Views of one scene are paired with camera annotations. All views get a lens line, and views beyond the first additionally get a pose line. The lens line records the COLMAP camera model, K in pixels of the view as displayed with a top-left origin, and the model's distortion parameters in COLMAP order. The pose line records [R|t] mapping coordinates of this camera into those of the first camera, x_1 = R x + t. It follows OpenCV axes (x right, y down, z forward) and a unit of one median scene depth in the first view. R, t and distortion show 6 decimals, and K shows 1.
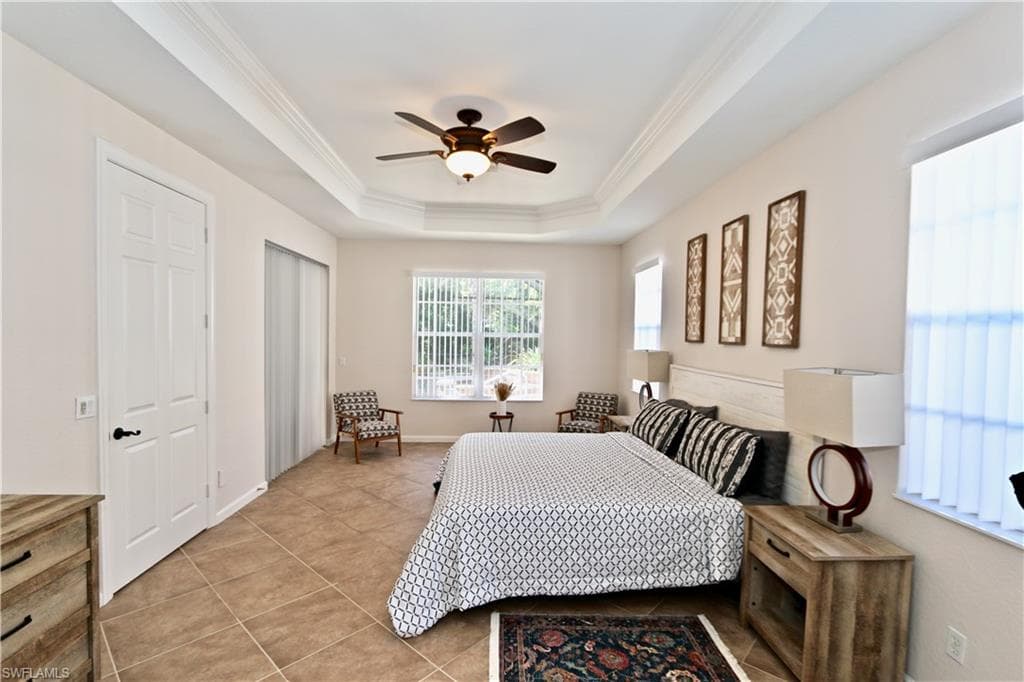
lens RADIAL K [[470.8, 0, 516.2], [0, 470.8, 342.0], [0, 0, 1]] dist [-0.000078, -0.000255]
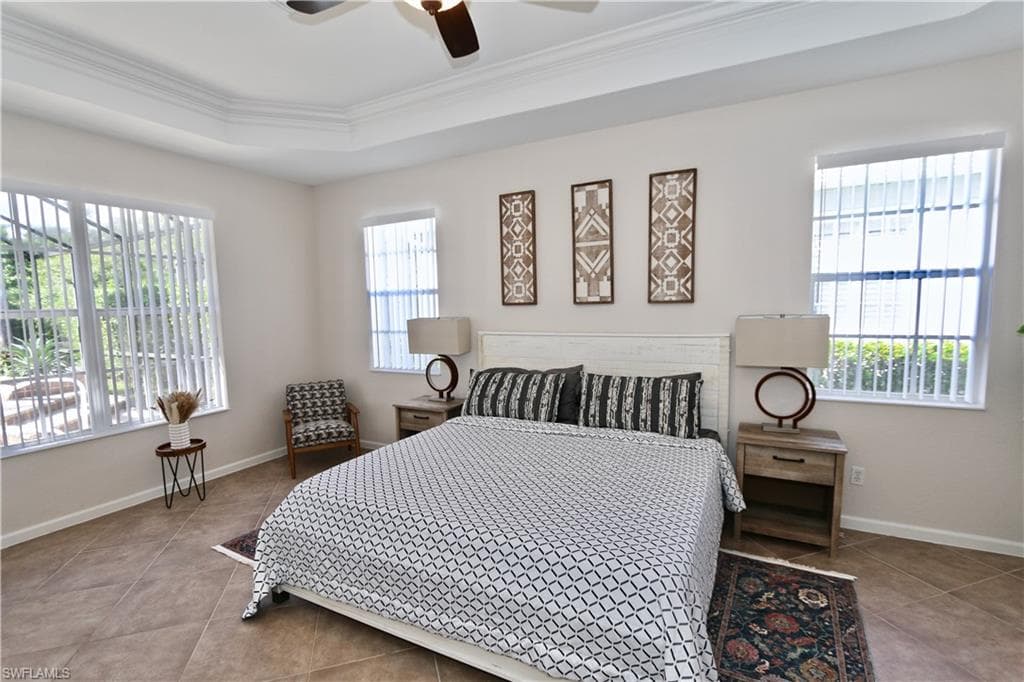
lens RADIAL K [[470.8, 0, 514.4], [0, 470.8, 345.5], [0, 0, 1]] dist [-0.000078, -0.000255]
pose [[0.509564, -0.104014, 0.854123, -0.611974], [0.045796, 0.994538, 0.093792, -0.010601], [-0.859213, -0.008678, 0.511544, 0.707981]]
